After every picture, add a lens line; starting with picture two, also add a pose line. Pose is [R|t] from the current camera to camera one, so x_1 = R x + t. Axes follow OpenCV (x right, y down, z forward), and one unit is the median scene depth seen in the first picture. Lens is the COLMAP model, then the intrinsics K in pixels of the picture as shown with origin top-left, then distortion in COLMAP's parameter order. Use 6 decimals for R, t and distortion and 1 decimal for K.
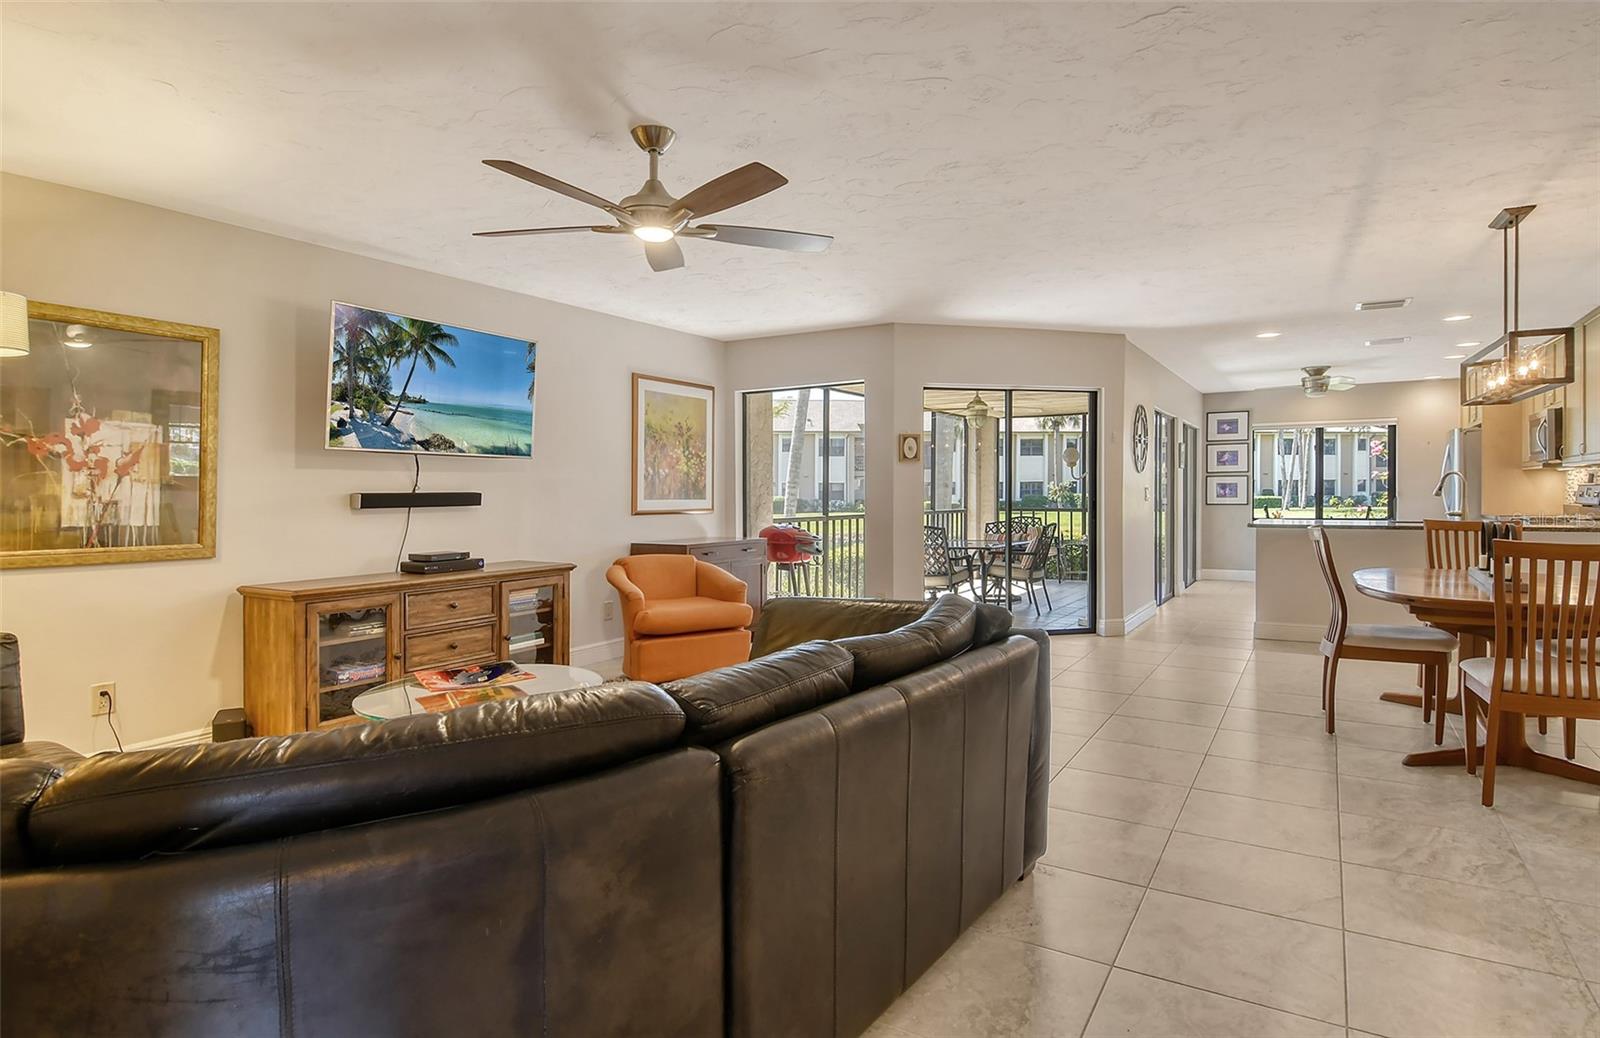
lens RADIAL K [[867.0, 0, 808.0], [0, 867.0, 488.2], [0, 0, 1]] dist [0.044210, -0.021499]
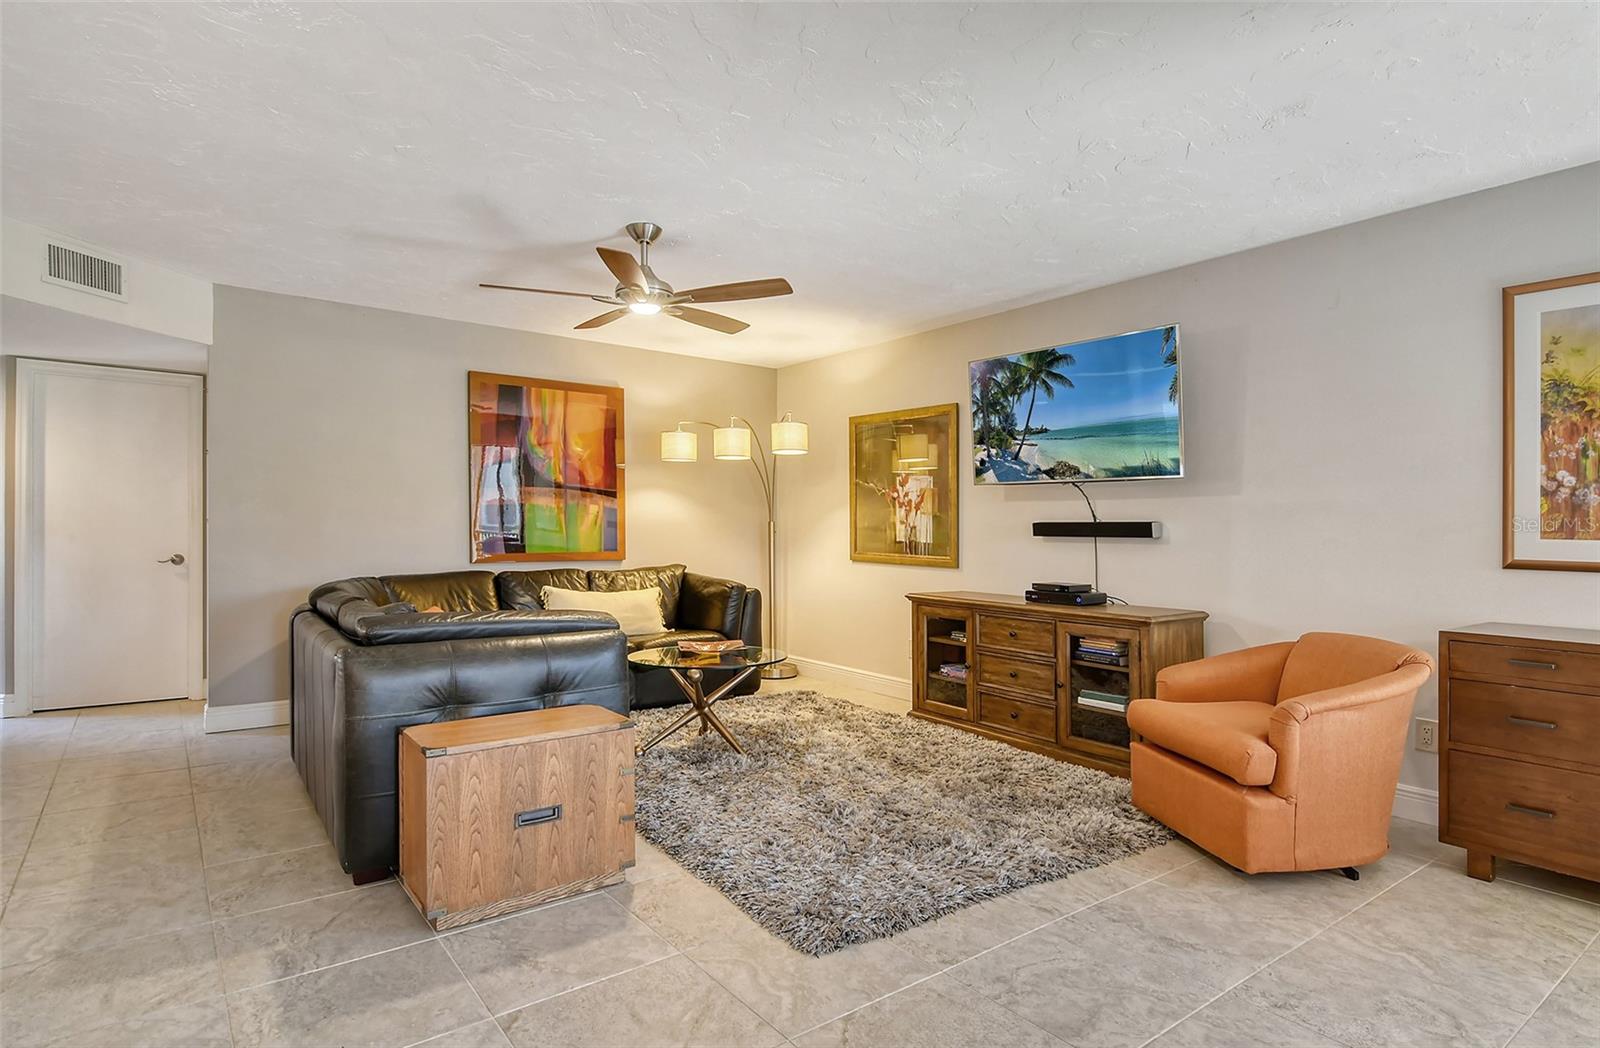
lens RADIAL K [[839.3, 0, 800.5], [0, 839.3, 539.4], [0, 0, 1]] dist [0.036675, -0.025576]
pose [[-0.366619, 0.017961, -0.930198, 0.561980], [-0.001958, 0.999797, 0.020077, 0.006755], [0.930369, 0.009182, -0.366509, 1.087525]]
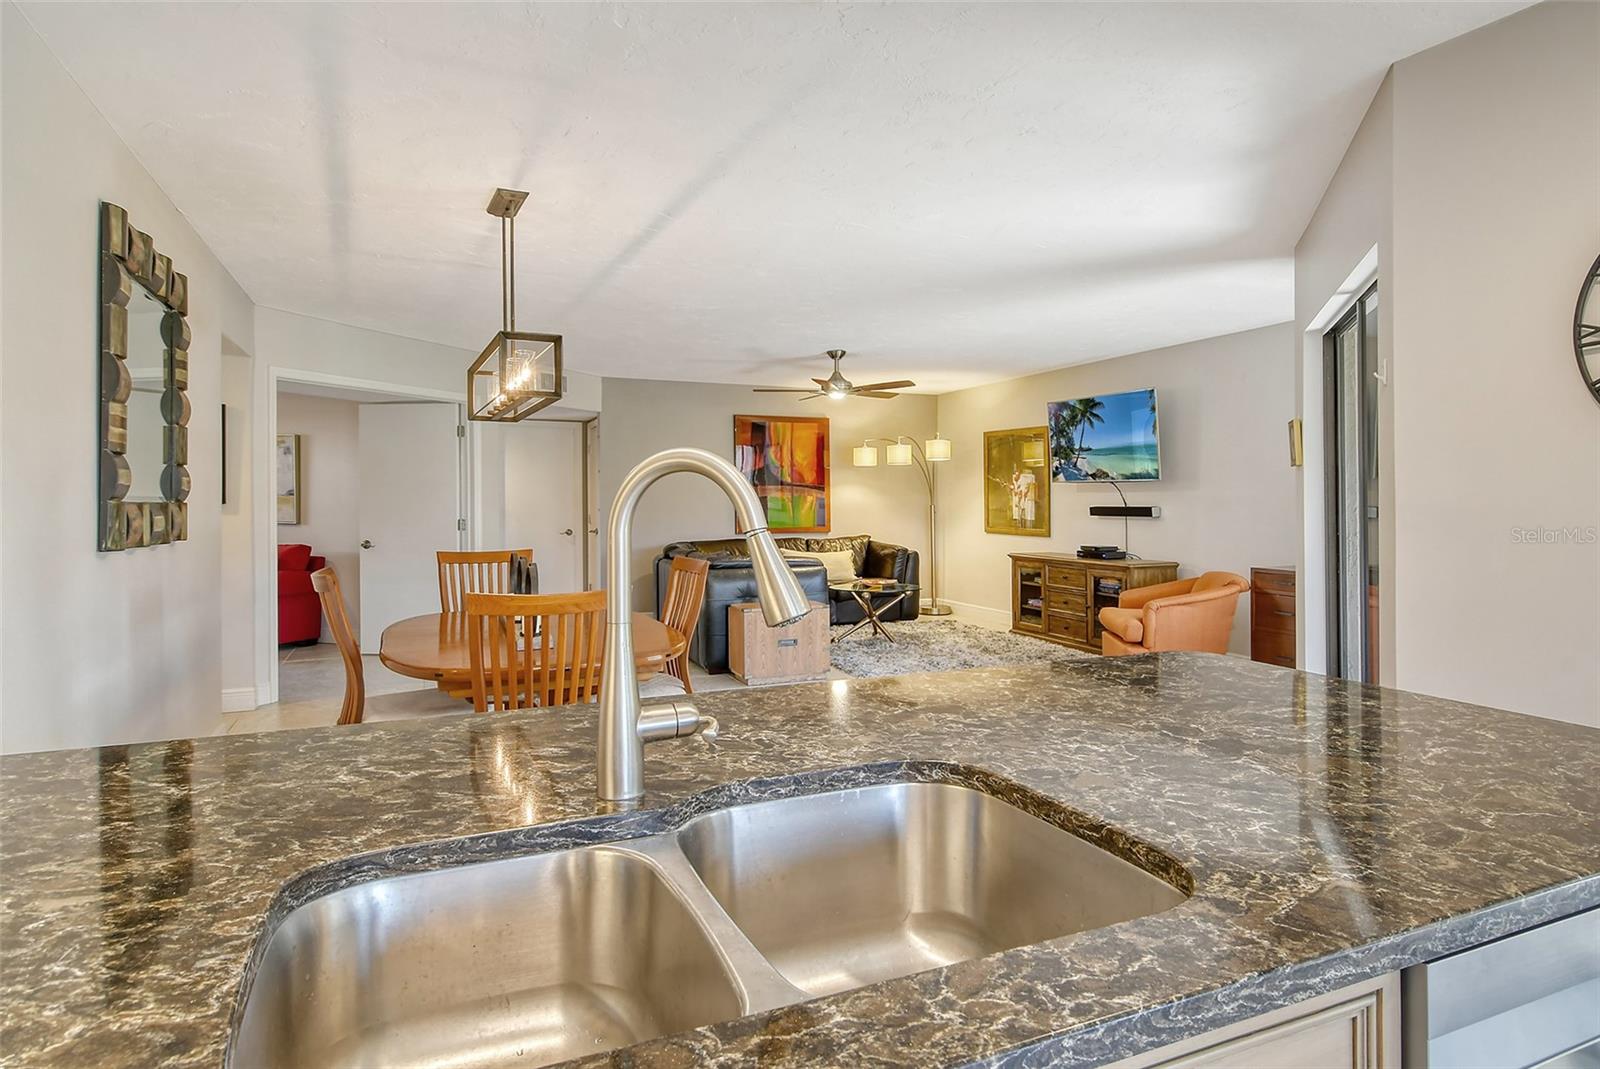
lens RADIAL K [[874.7, 0, 807.3], [0, 874.7, 527.3], [0, 0, 1]] dist [0.005899, 0.000464]
pose [[-0.577225, 0.033179, -0.815911, 1.141974], [0.008609, 0.999366, 0.034548, -0.016847], [0.816540, 0.012918, -0.577144, 1.487898]]
